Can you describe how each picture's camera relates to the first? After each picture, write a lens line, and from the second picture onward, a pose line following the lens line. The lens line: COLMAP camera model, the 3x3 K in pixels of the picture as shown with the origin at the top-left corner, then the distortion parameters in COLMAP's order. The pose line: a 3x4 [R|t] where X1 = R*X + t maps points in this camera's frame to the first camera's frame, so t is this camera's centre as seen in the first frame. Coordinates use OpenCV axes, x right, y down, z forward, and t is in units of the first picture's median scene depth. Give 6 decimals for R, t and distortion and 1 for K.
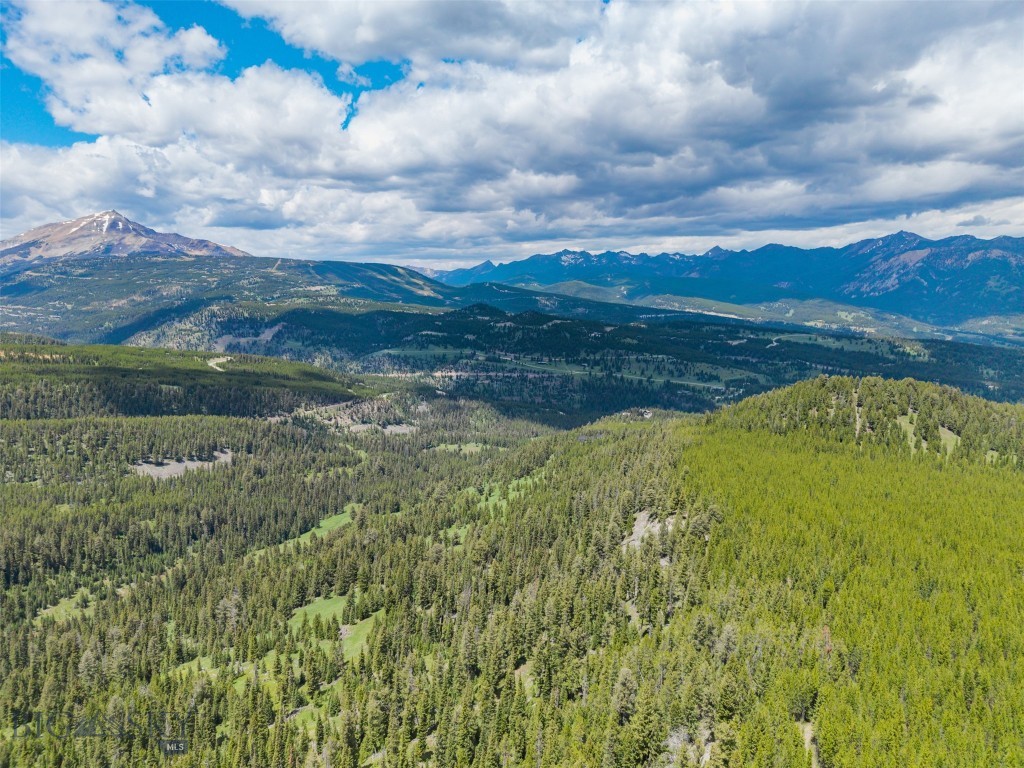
lens RADIAL K [[685.8, 0, 511.8], [0, 685.8, 381.0], [0, 0, 1]] dist [0.042190, -0.049357]
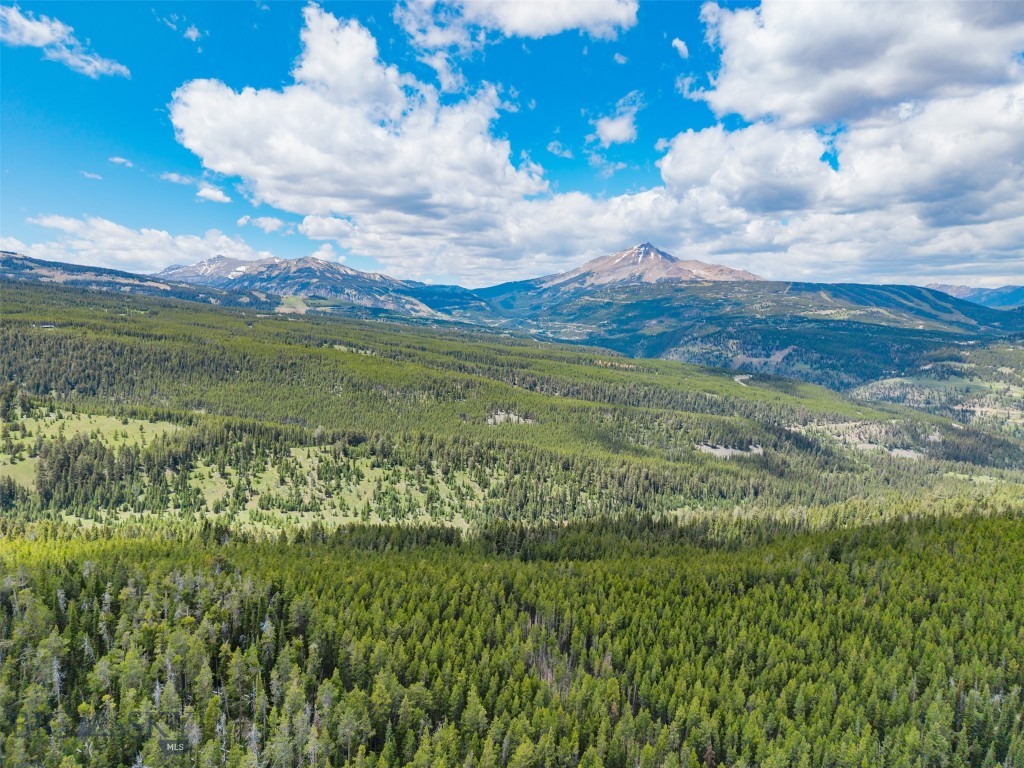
lens RADIAL K [[685.8, 0, 510.1], [0, 685.8, 401.5], [0, 0, 1]] dist [0.042190, -0.049357]
pose [[0.769219, 0.094215, -0.632002, 0.017568], [-0.092948, 0.995048, 0.035207, 0.004686], [0.632189, 0.031661, 0.774167, -0.114508]]
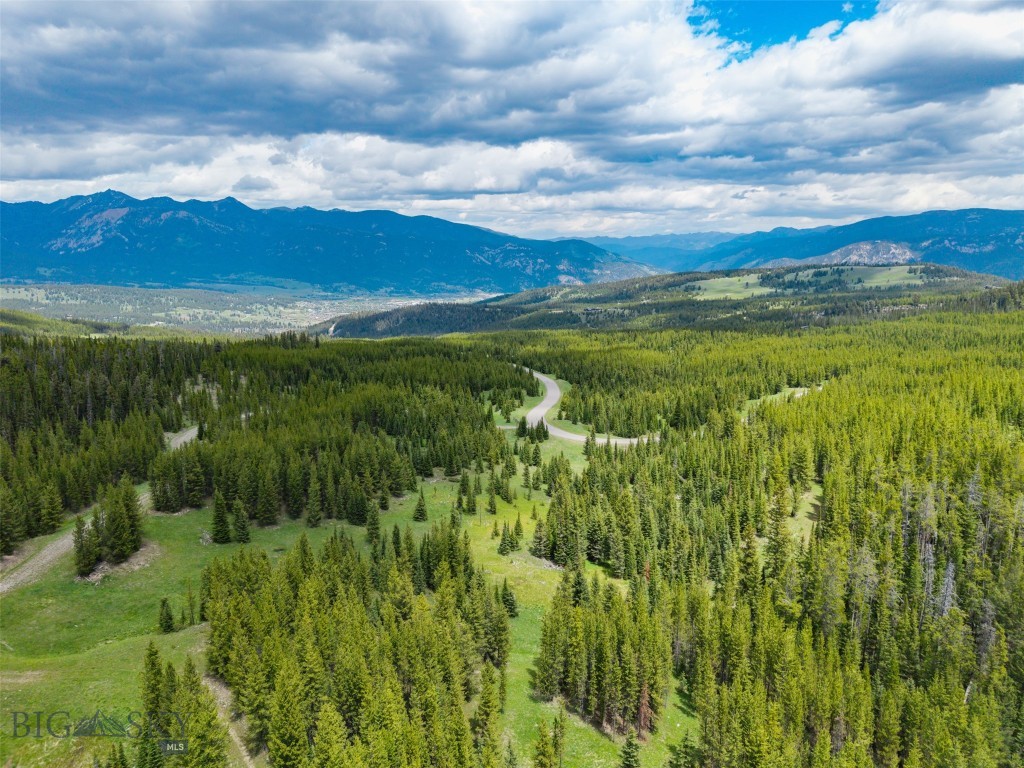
lens RADIAL K [[685.8, 0, 511.2], [0, 685.8, 386.0], [0, 0, 1]] dist [0.042190, -0.049357]
pose [[0.562429, -0.166460, 0.809916, 0.040029], [0.114348, 0.985772, 0.123197, 0.047397], [-0.818900, 0.023323, 0.573462, -0.260433]]
